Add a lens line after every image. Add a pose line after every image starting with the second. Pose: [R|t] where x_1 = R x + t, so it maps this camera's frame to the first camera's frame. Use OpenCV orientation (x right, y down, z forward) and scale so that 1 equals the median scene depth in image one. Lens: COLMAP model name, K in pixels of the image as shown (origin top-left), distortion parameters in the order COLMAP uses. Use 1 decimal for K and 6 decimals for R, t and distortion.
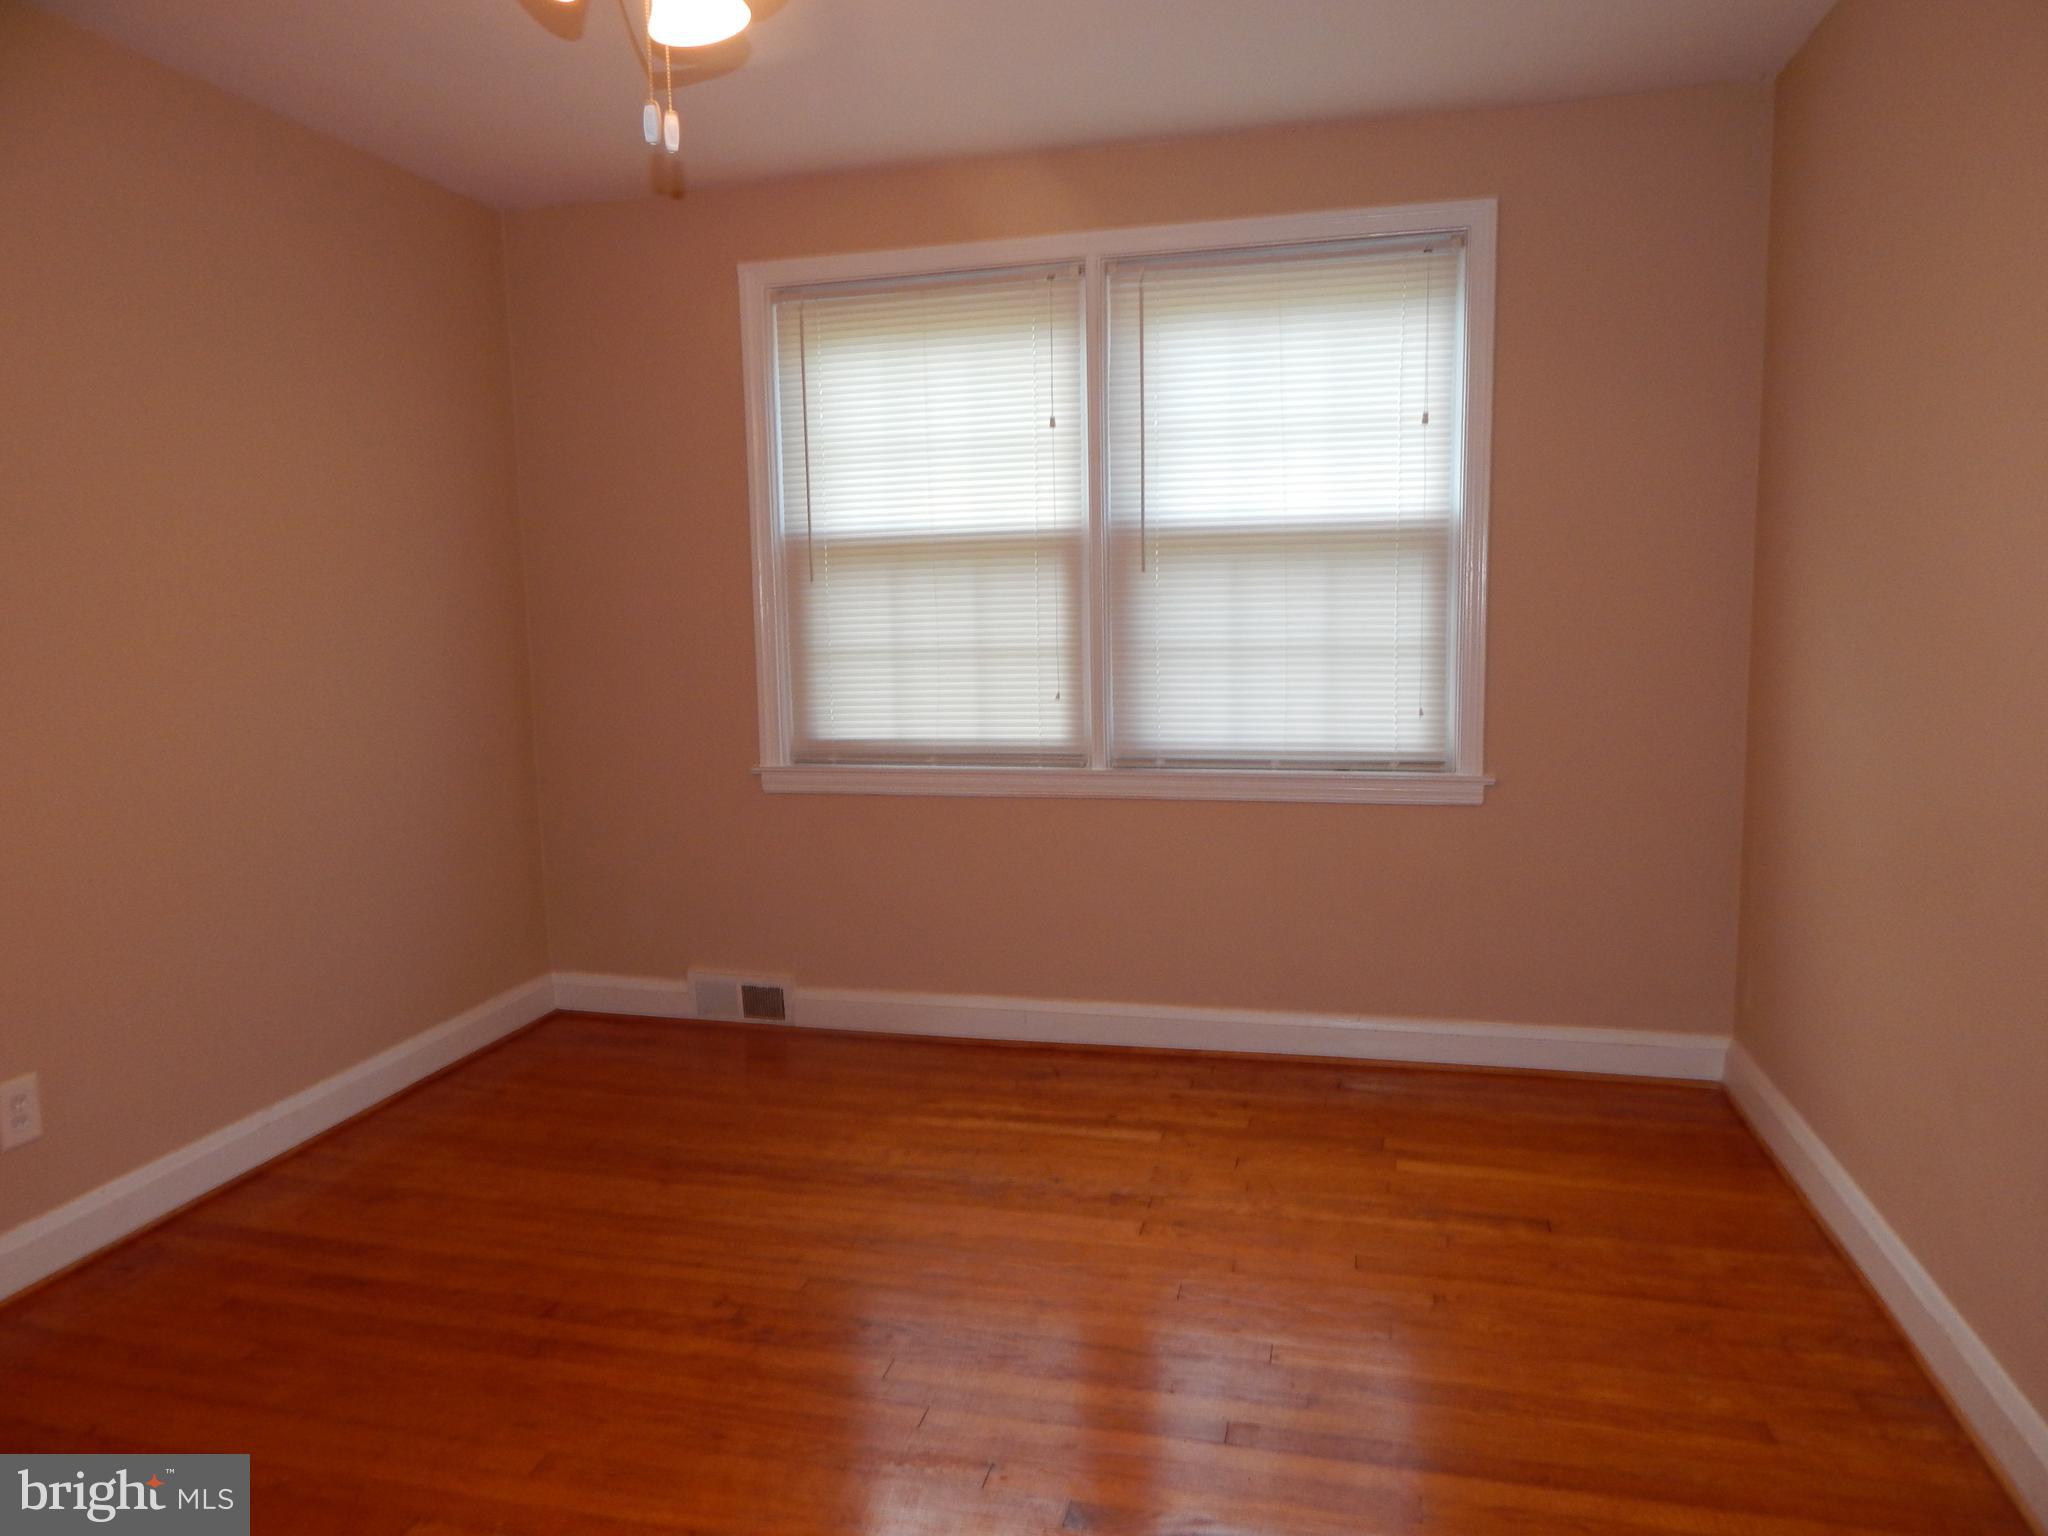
lens RADIAL K [[1366.9, 0, 1024.2], [0, 1366.9, 772.9], [0, 0, 1]] dist [0.014016, -0.013225]
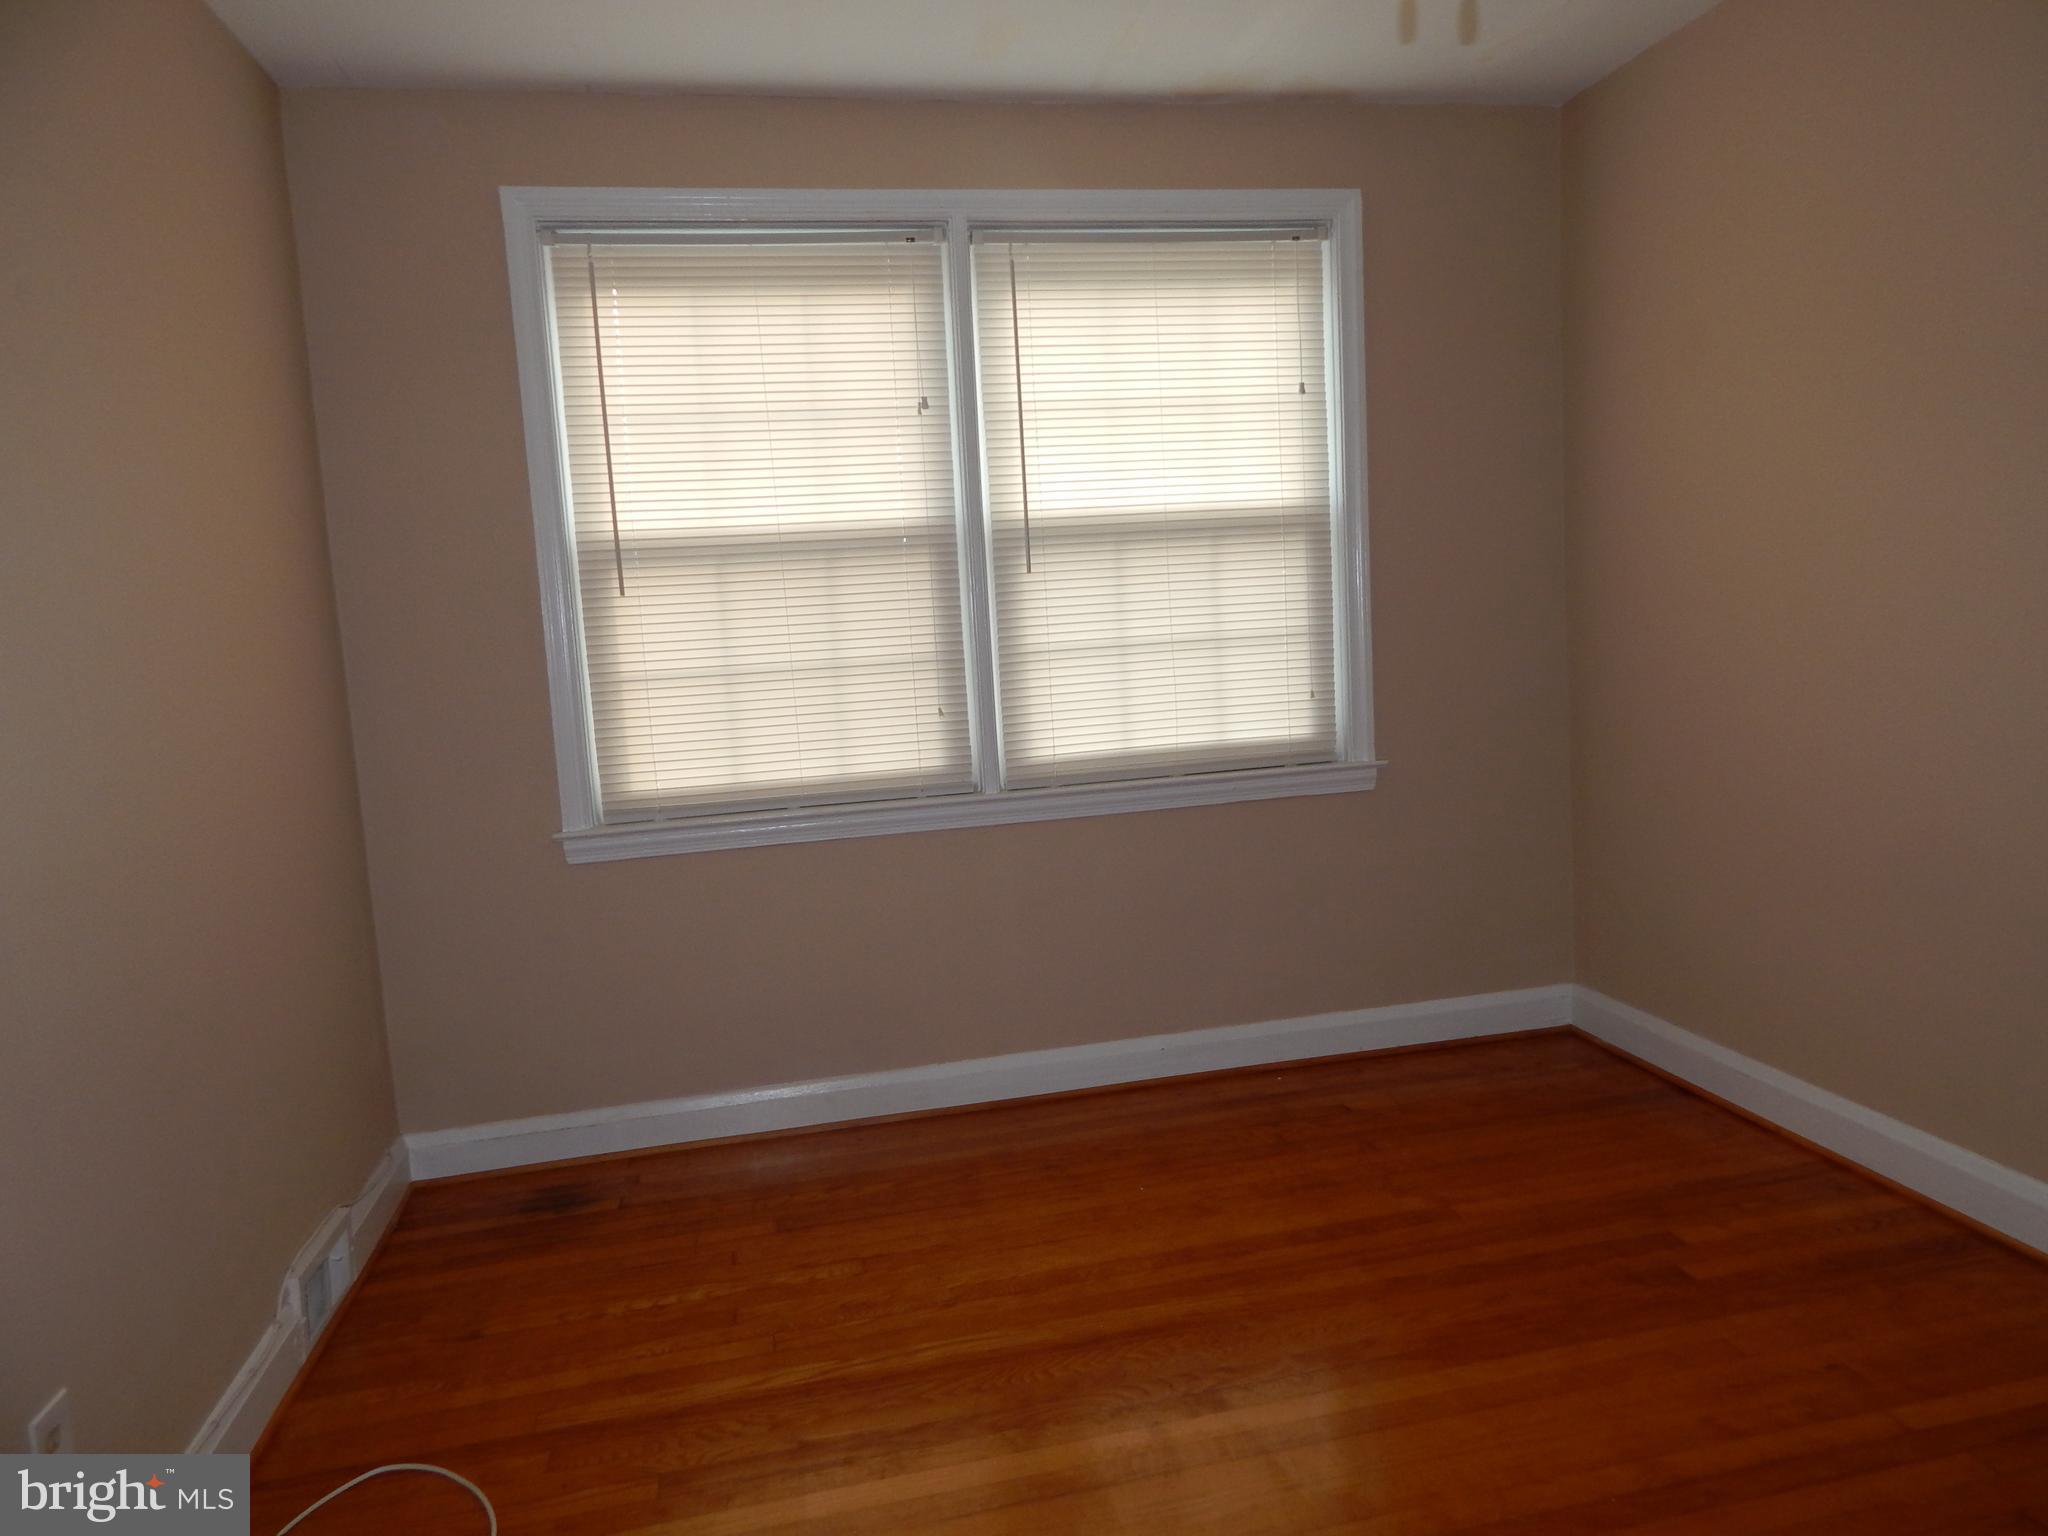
lens RADIAL K [[1557.6, 0, 1032.3], [0, 1557.6, 779.8], [0, 0, 1]] dist [0.037165, -0.000729]
pose [[0.880525, -0.088312, 0.465701, -0.391484], [0.101569, 0.994823, -0.003392, -0.003834], [-0.462990, 0.050287, 0.884936, 0.092990]]
